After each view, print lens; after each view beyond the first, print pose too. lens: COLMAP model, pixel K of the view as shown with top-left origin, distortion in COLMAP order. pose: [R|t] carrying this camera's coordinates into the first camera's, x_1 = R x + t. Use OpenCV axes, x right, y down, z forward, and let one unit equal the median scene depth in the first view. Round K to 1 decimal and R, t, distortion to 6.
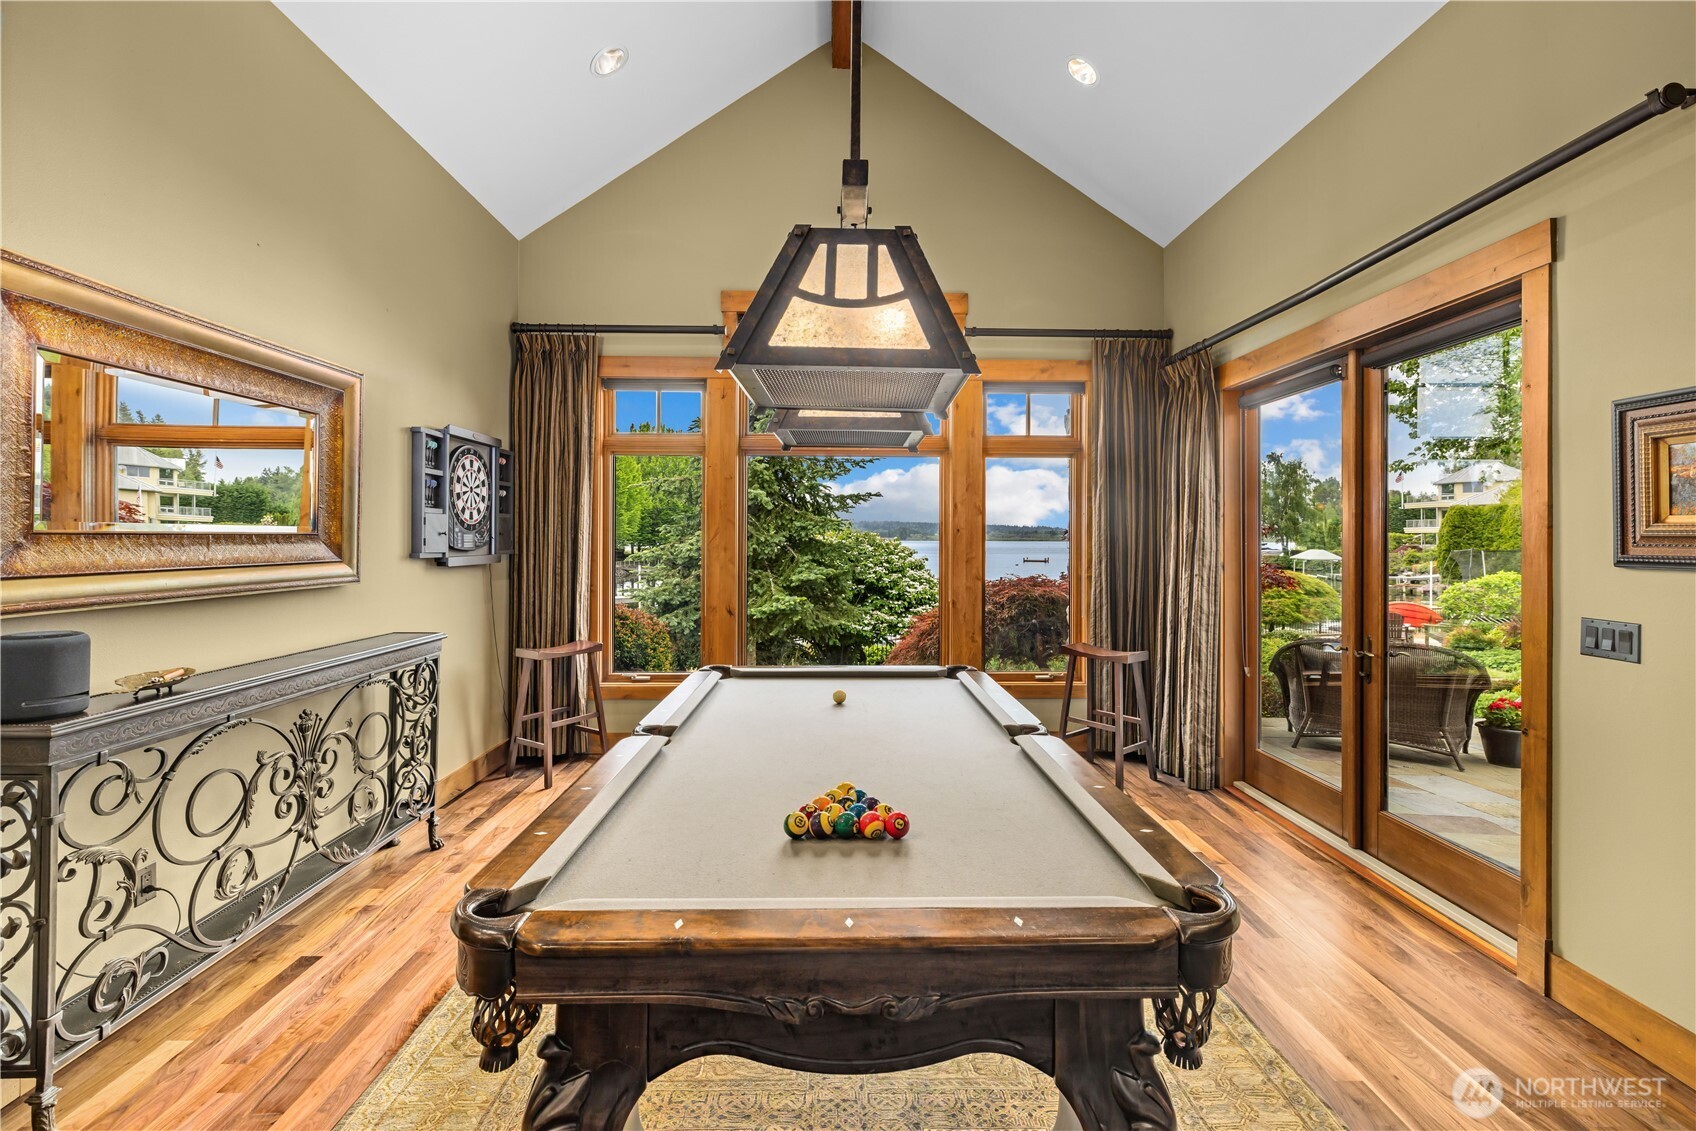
lens RADIAL K [[727.4, 0, 852.0], [0, 727.4, 533.0], [0, 0, 1]] dist [0.003340, 0.000281]
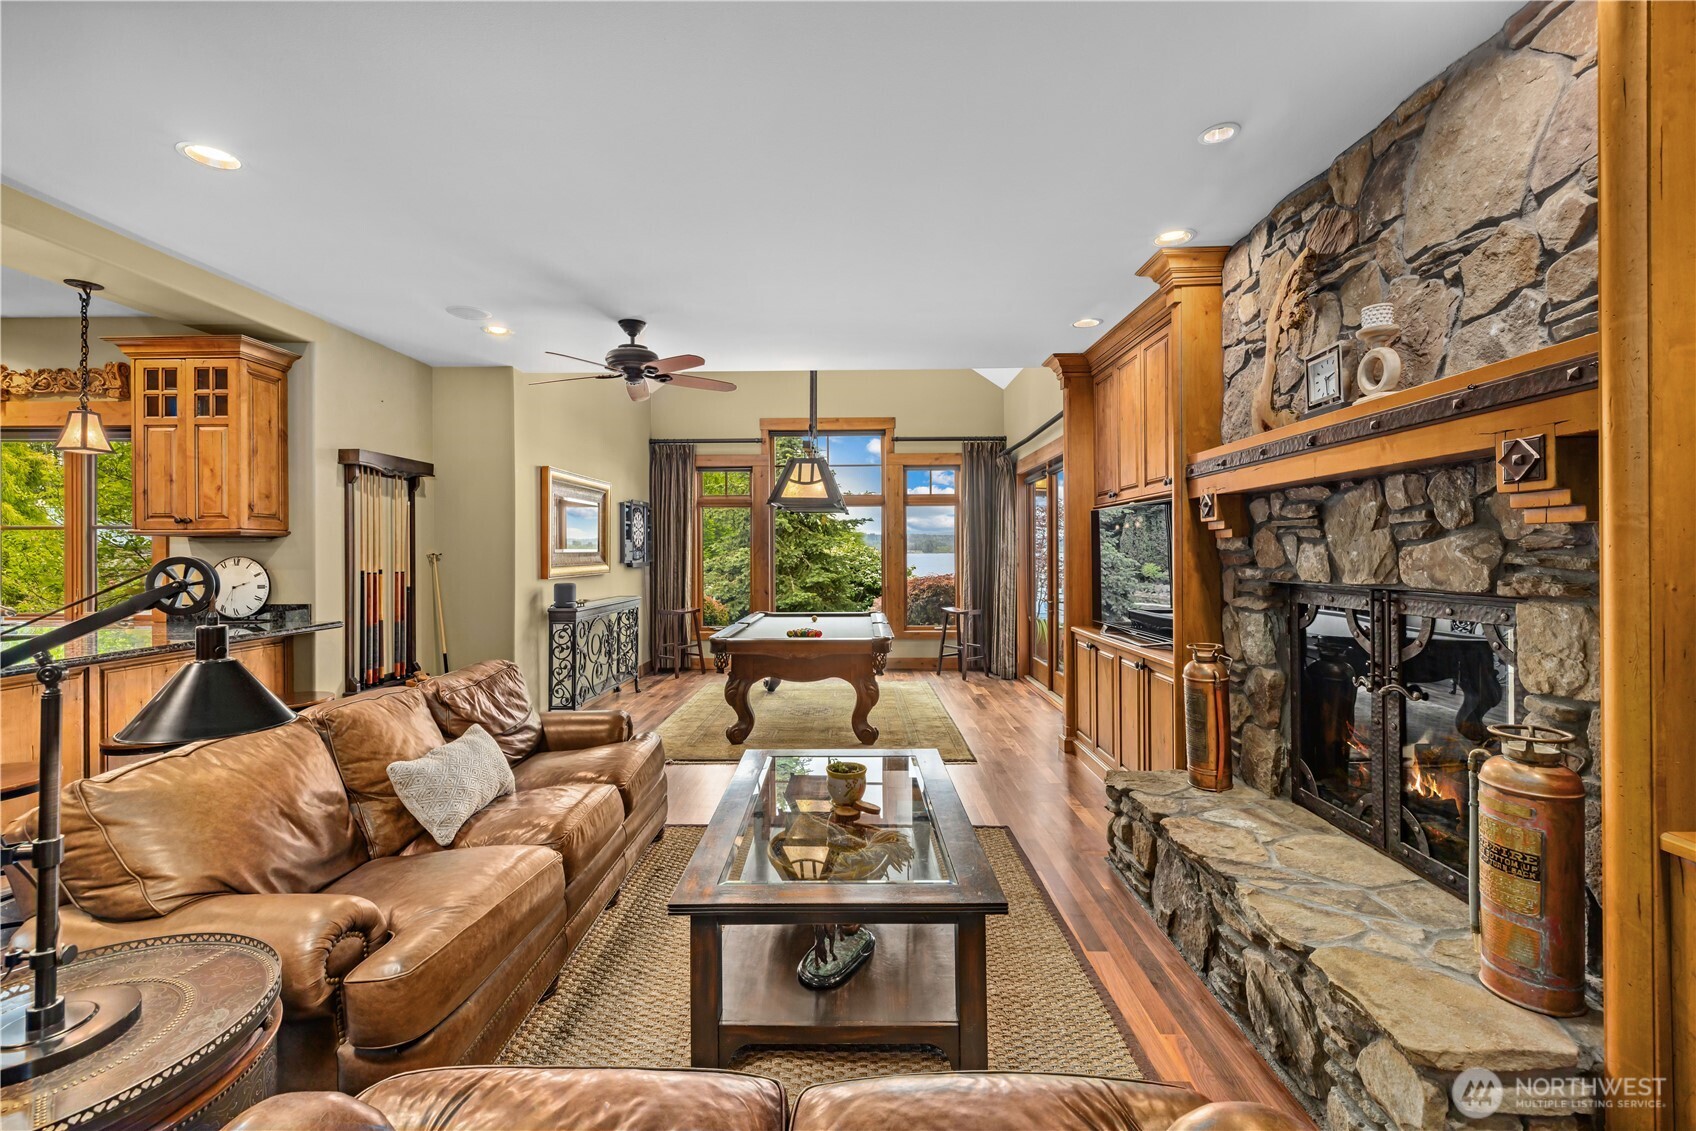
lens RADIAL K [[727.4, 0, 844.6], [0, 727.4, 550.4], [0, 0, 1]] dist [0.003340, 0.000281]
pose [[0.998857, -0.007646, -0.047173, 0.119169], [0.007905, 0.999955, 0.005299, -0.006477], [0.047130, -0.005666, 0.998873, -0.838795]]
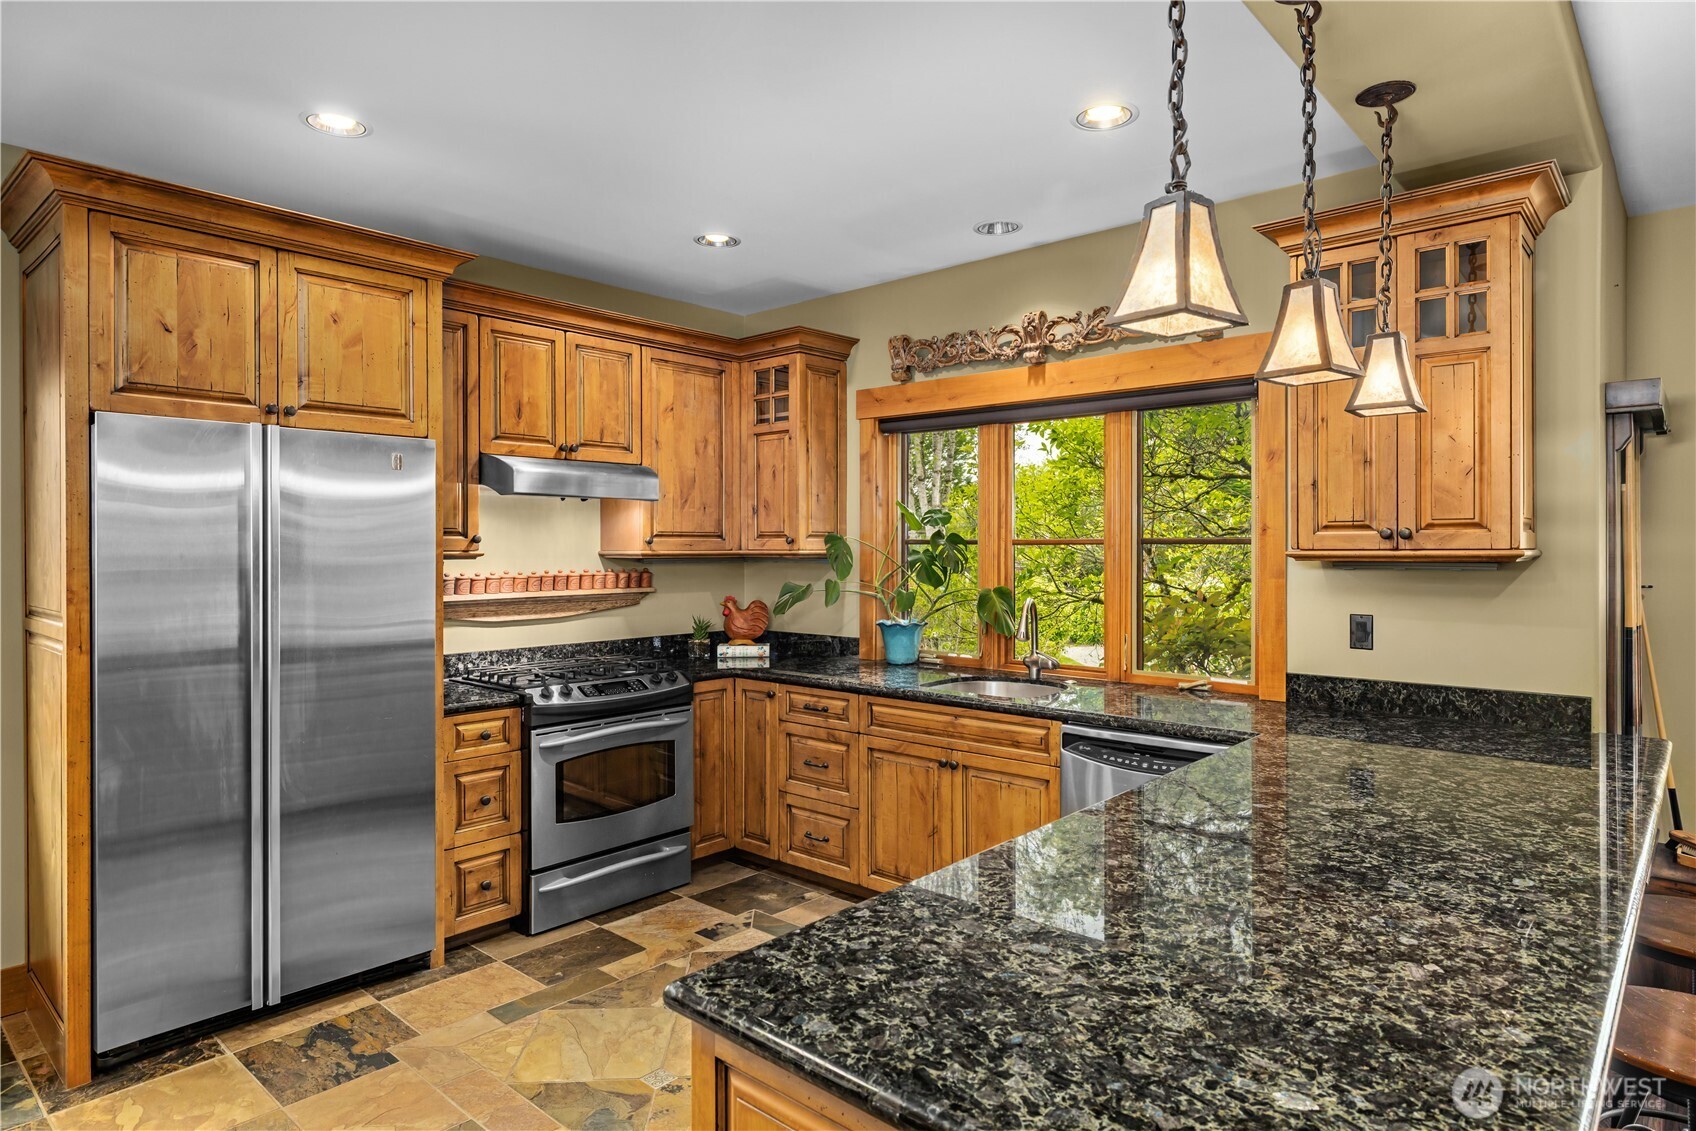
lens RADIAL K [[976.7, 0, 844.5], [0, 976.7, 560.7], [0, 0, 1]] dist [-0.004327, -0.001342]
pose [[0.727308, 0.005326, -0.686290, -0.484694], [0.007320, 0.999853, 0.015517, -0.036147], [0.686272, -0.016310, 0.727162, -0.726071]]
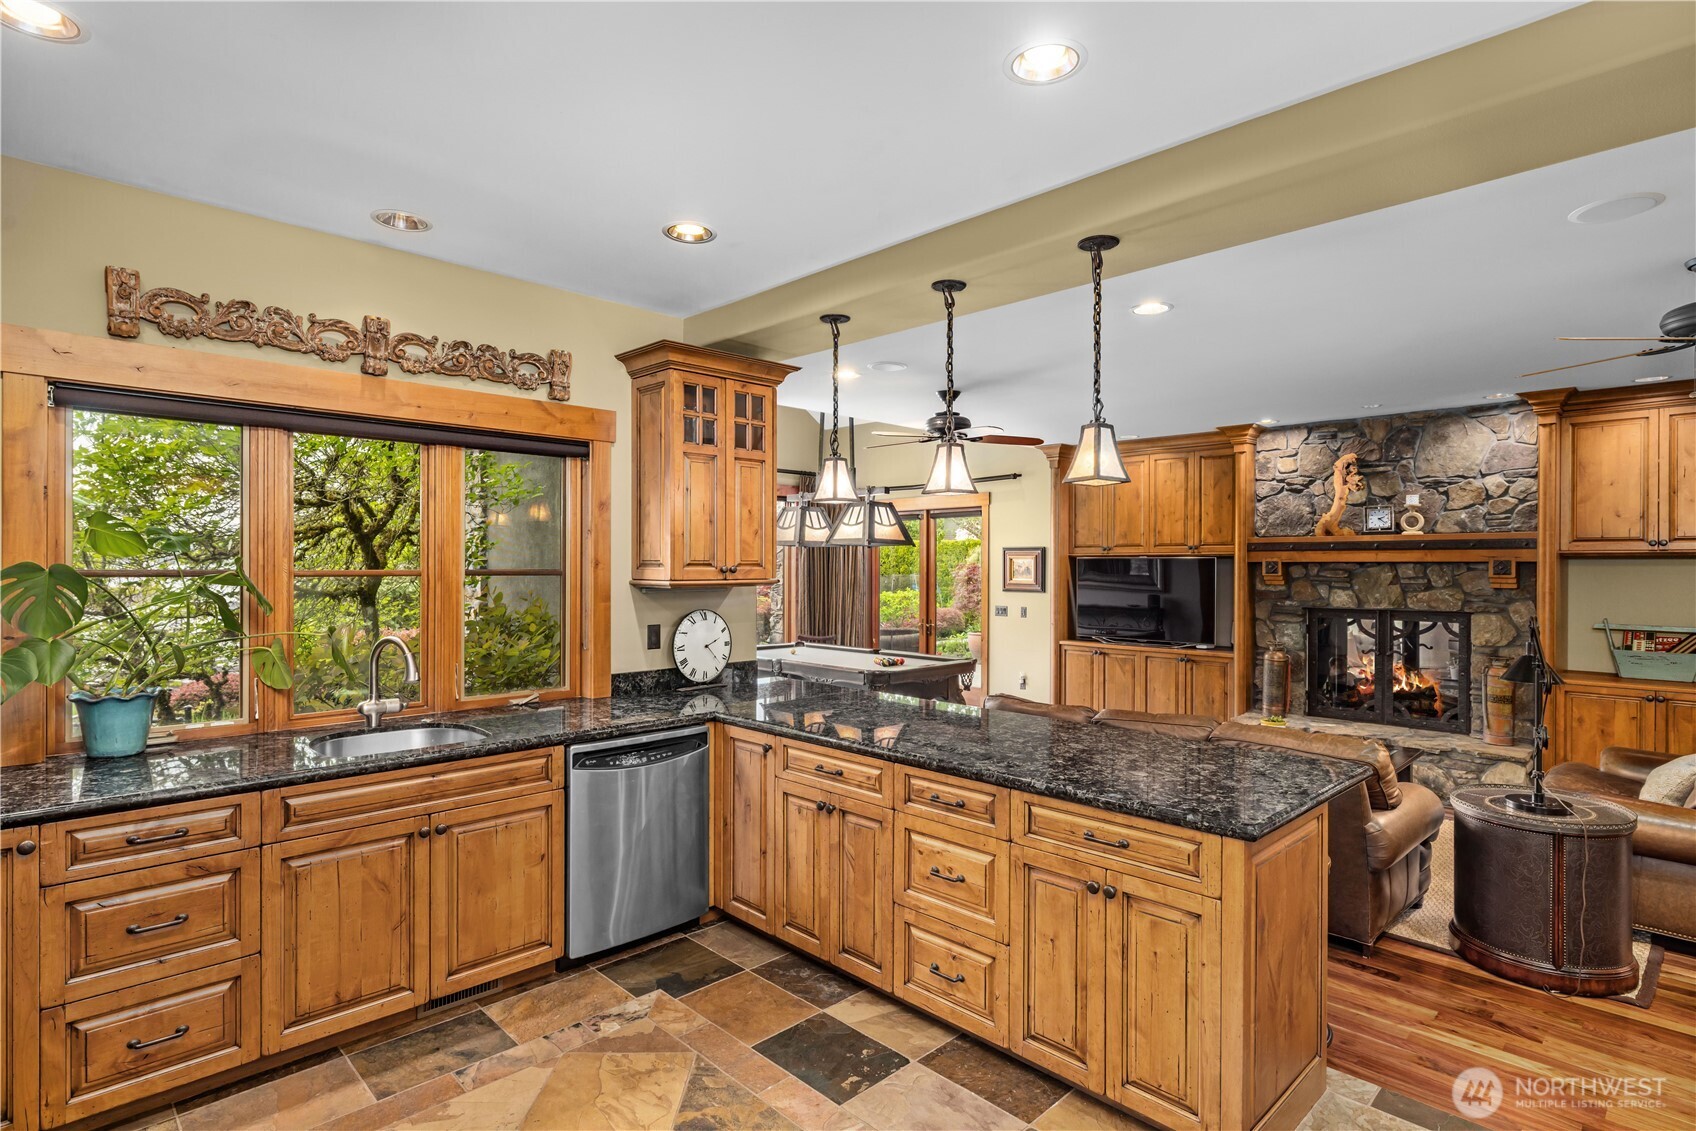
lens RADIAL K [[856.2, 0, 845.1], [0, 856.2, 569.7], [0, 0, 1]] dist [-0.001916, -0.000054]
pose [[0.732369, -0.004077, 0.680896, -1.116524], [-0.006593, 0.999893, 0.013078, -0.051914], [-0.680876, -0.014067, 0.732264, -0.734168]]
